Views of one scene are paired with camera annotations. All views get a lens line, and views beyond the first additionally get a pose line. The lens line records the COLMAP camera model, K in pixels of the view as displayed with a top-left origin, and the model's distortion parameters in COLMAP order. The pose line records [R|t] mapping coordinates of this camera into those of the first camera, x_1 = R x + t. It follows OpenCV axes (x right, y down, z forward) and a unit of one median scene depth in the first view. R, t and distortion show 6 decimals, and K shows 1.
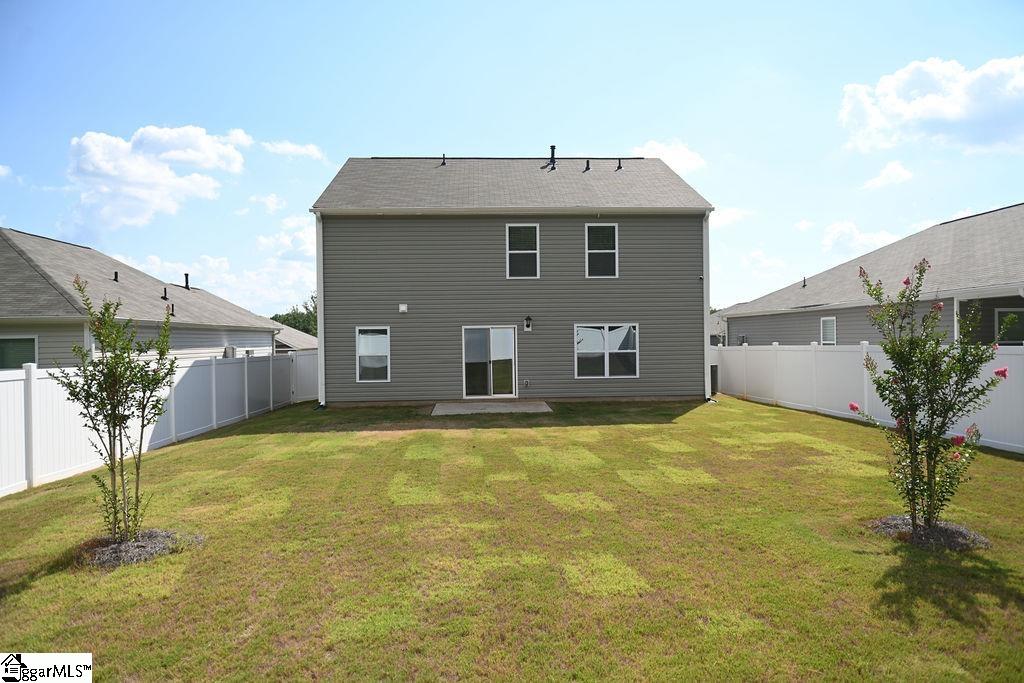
lens RADIAL K [[692.9, 0, 514.1], [0, 692.9, 350.1], [0, 0, 1]] dist [-0.005483, 0.001133]
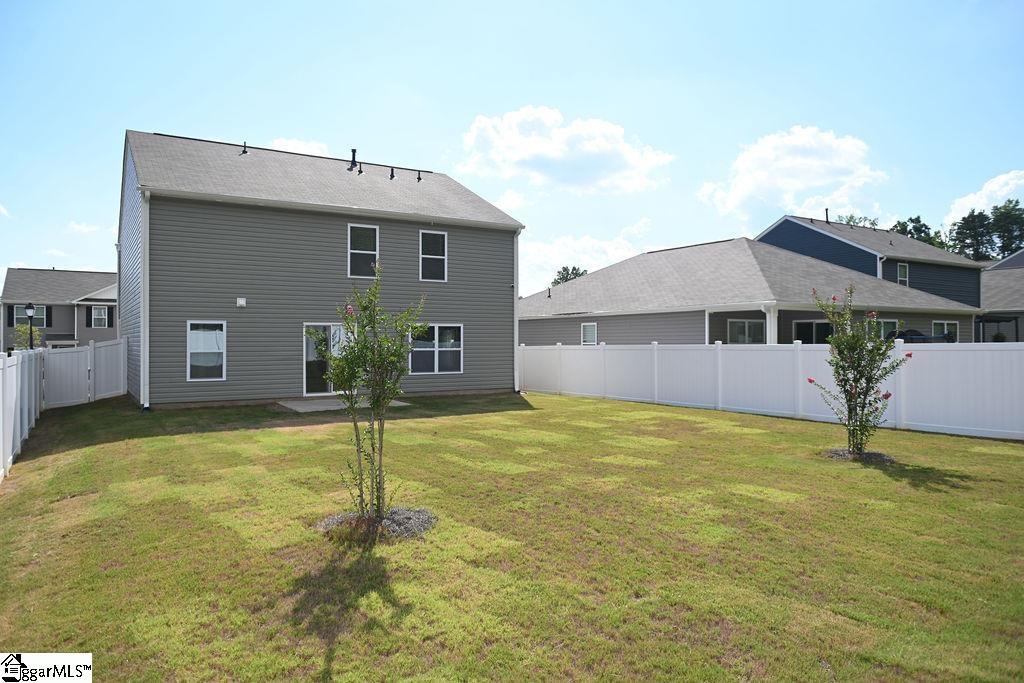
lens RADIAL K [[692.9, 0, 518.0], [0, 692.9, 334.0], [0, 0, 1]] dist [-0.005483, 0.001133]
pose [[0.877535, 0.015885, 0.479250, -0.278587], [-0.003659, 0.999644, -0.026434, 0.006273], [-0.479499, 0.021443, 0.877280, -0.013355]]
